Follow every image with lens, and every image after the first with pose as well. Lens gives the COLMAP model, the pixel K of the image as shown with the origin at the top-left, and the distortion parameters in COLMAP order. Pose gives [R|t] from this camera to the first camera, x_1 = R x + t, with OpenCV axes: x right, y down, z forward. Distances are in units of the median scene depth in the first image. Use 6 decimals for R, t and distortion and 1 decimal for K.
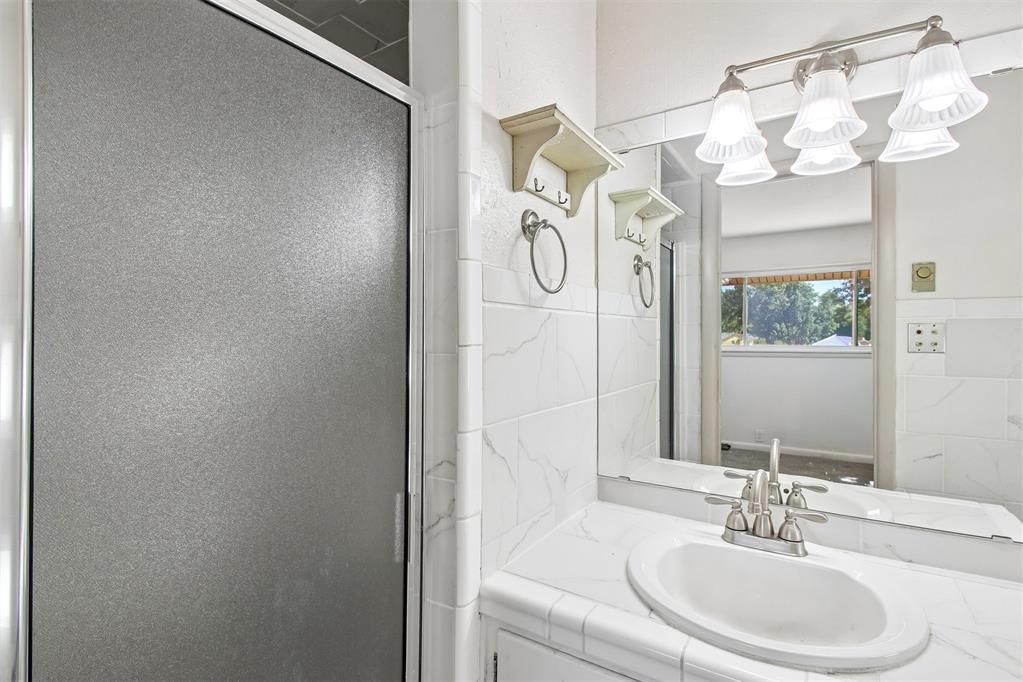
lens RADIAL K [[487.6, 0, 511.5], [0, 487.6, 341.0], [0, 0, 1]] dist [0.013682, -0.018187]
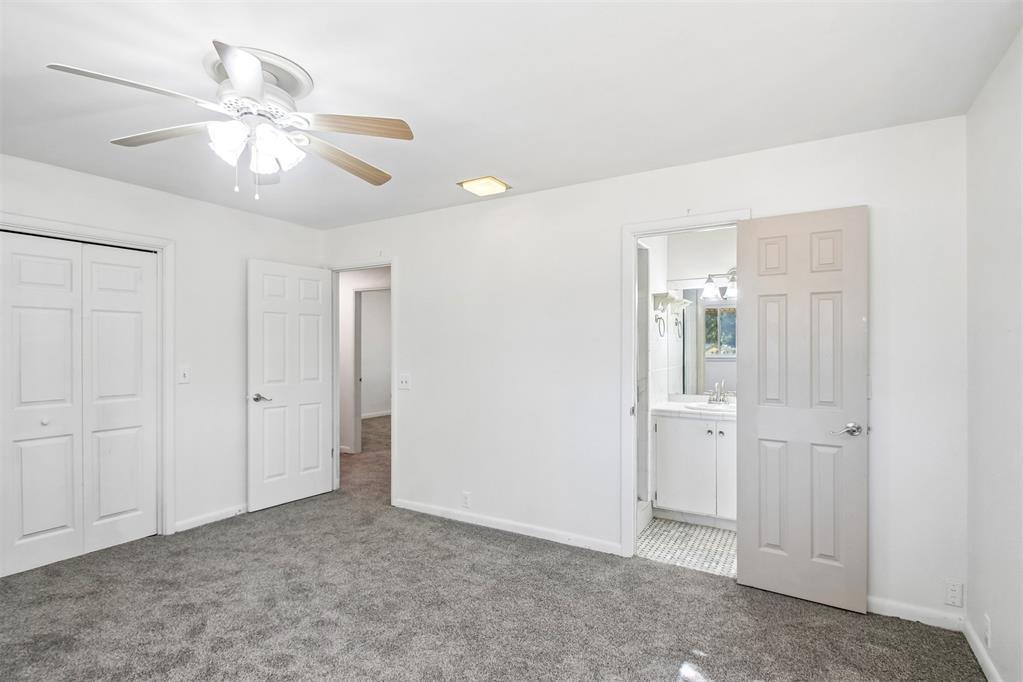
lens RADIAL K [[508.0, 0, 511.4], [0, 508.0, 348.2], [0, 0, 1]] dist [-0.017496, -0.000413]
pose [[0.998965, -0.002497, 0.045425, -1.011776], [0.002897, 0.999957, -0.008757, 0.014667], [-0.045401, 0.008879, 0.998929, -2.278467]]
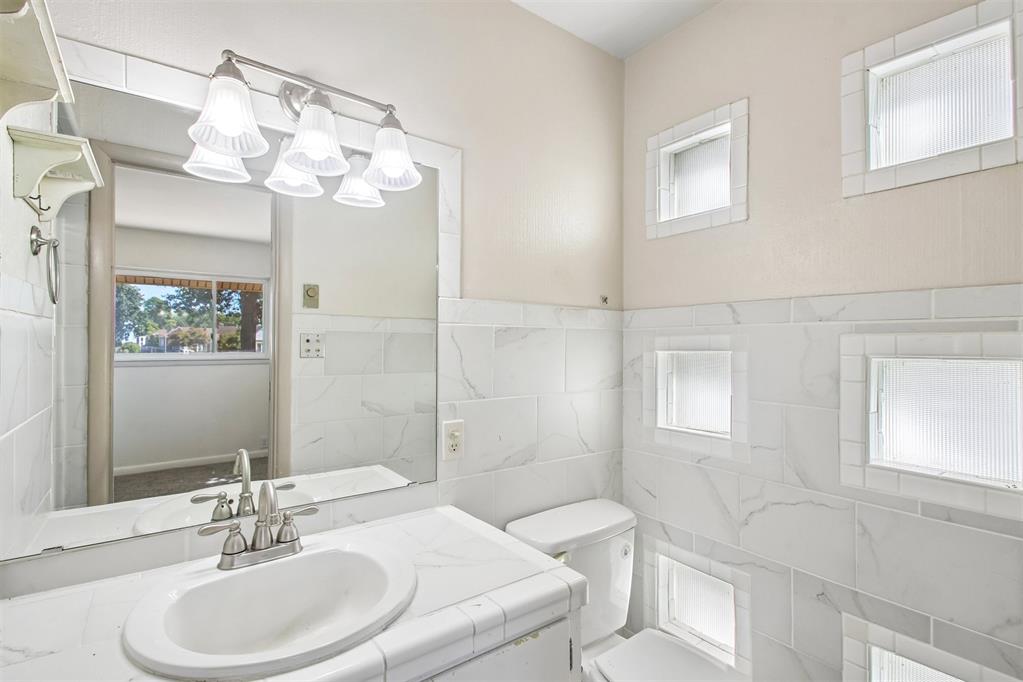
lens RADIAL K [[489.5, 0, 503.7], [0, 489.5, 345.5], [0, 0, 1]] dist [0.012406, -0.017193]
pose [[0.344411, -0.000667, 0.938819, -0.210172], [0.005515, 0.999984, -0.001313, -0.002926], [-0.938803, 0.005630, 0.344409, 0.176686]]
